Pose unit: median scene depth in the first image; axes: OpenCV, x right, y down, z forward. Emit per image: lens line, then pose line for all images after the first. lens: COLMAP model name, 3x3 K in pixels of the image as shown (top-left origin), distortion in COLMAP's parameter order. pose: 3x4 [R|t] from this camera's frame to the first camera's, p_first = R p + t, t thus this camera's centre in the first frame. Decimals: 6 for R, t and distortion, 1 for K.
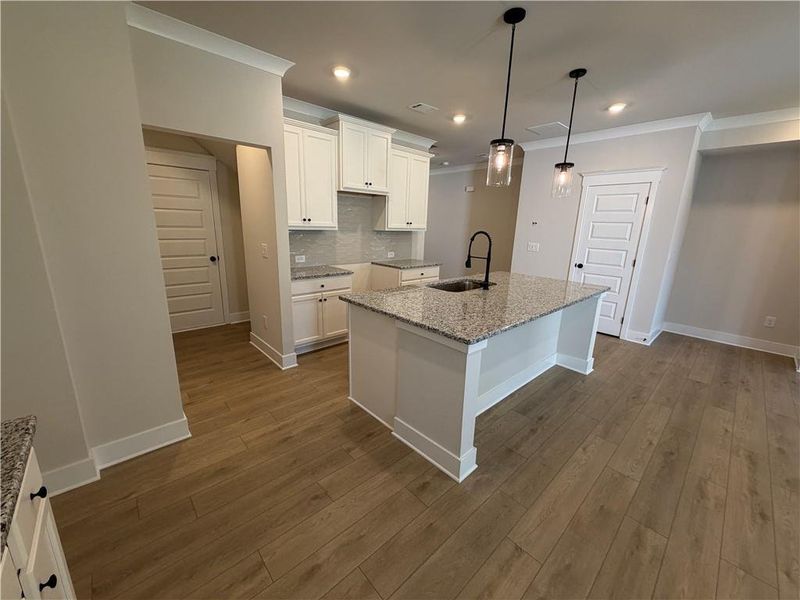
lens RADIAL K [[319.6, 0, 398.5], [0, 319.6, 301.2], [0, 0, 1]] dist [0.000445, -0.000095]
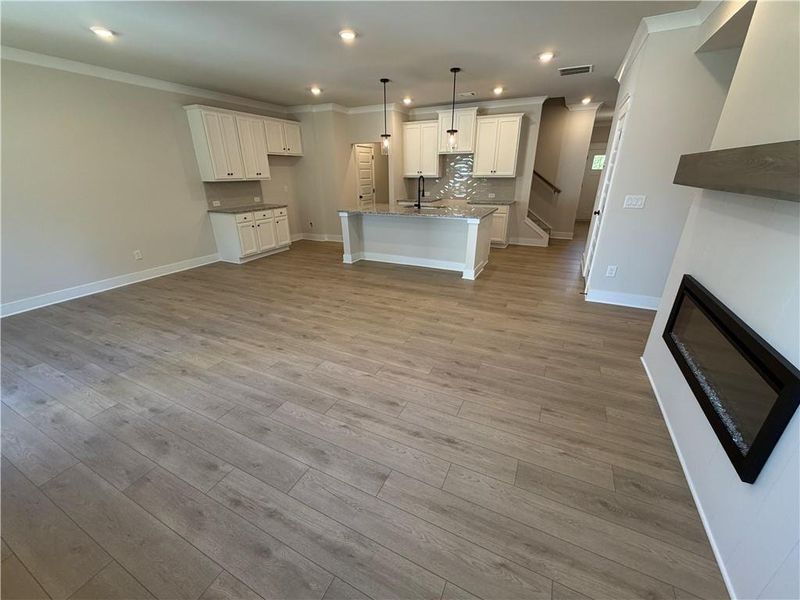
lens RADIAL K [[319.6, 0, 398.5], [0, 319.6, 301.2], [0, 0, 1]] dist [0.000445, -0.000095]
pose [[0.357960, 0.319731, -0.877289, 1.703722], [-0.202108, 0.943804, 0.261507, 0.008512], [0.911602, 0.083698, 0.402464, 0.154846]]
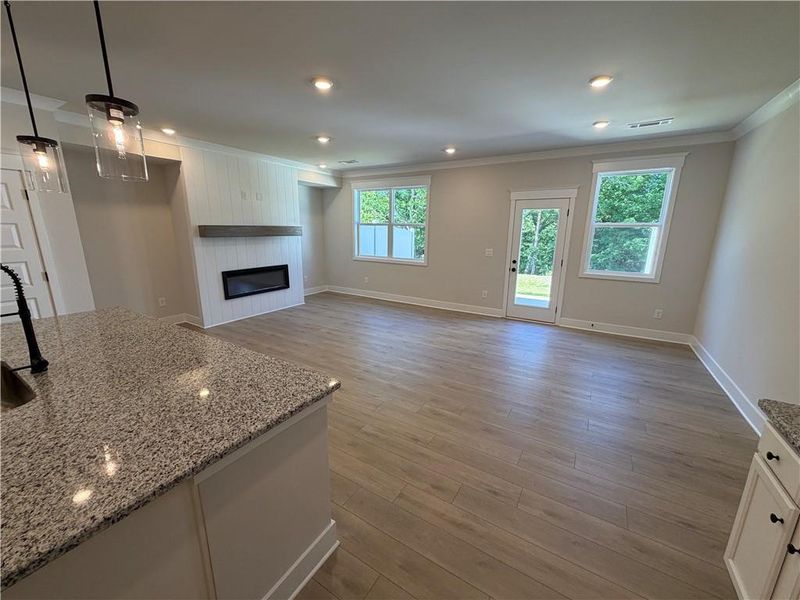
lens RADIAL K [[319.6, 0, 398.5], [0, 319.6, 301.2], [0, 0, 1]] dist [0.000445, -0.000095]
pose [[-0.266928, -0.246589, 0.931635, -0.265783], [0.213986, 0.927413, 0.306782, -0.144086], [-0.939659, 0.281245, -0.194786, 0.449193]]
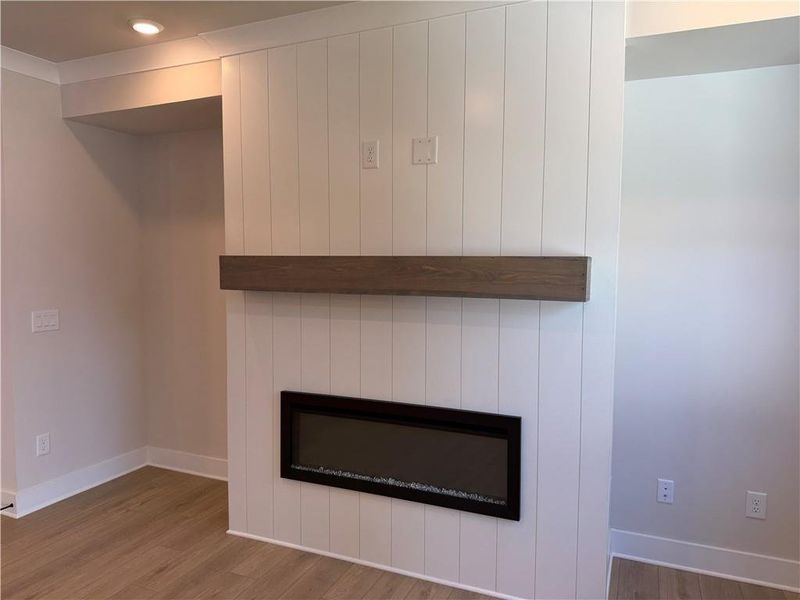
lens RADIAL K [[563.0, 0, 400.0], [0, 563.0, 300.0], [0, 0, 1]] dist [0.022218, -0.002929]
pose [[0.914644, -0.050551, 0.401087, 1.182276], [0.116717, 0.982921, -0.142280, 0.014431], [-0.387045, 0.176949, 0.904923, 0.005926]]
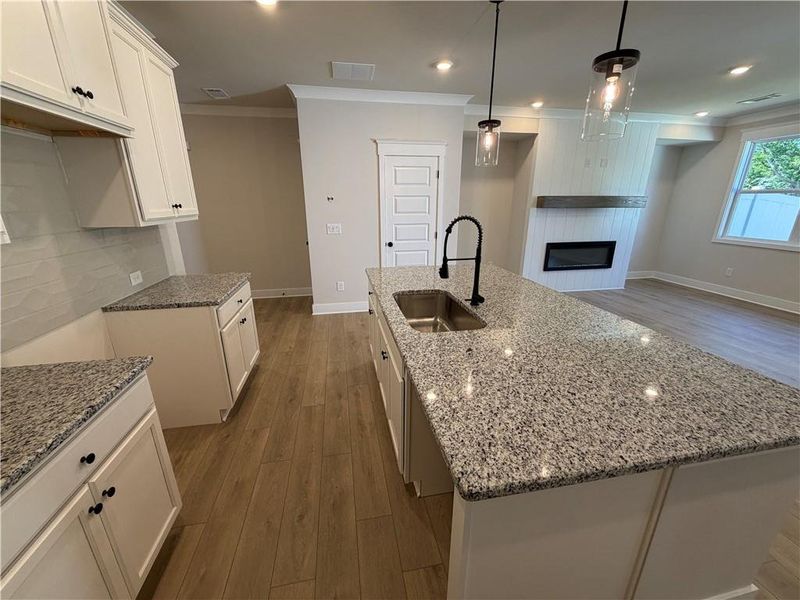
lens RADIAL K [[319.6, 0, 398.5], [0, 319.6, 301.2], [0, 0, 1]] dist [0.000445, -0.000095]
pose [[0.528951, -0.282514, 0.800248, -0.280586], [0.219046, 0.956461, 0.192877, -0.171368], [-0.819896, 0.073269, 0.567805, 0.630351]]
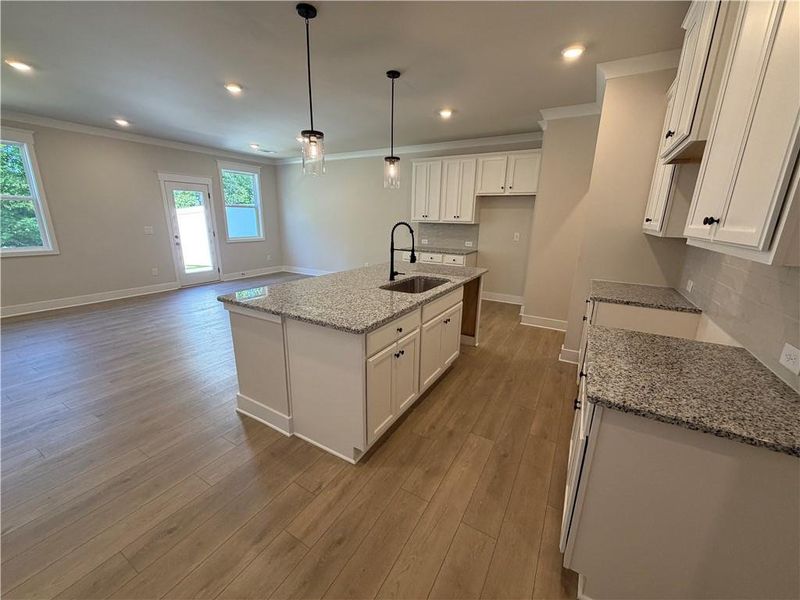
lens RADIAL K [[319.6, 0, 398.5], [0, 319.6, 301.2], [0, 0, 1]] dist [0.000445, -0.000095]
pose [[-0.955222, 0.029324, -0.294435, 0.460487], [-0.115031, 0.880002, 0.460831, -0.368168], [0.272617, 0.474064, -0.837223, 1.562823]]
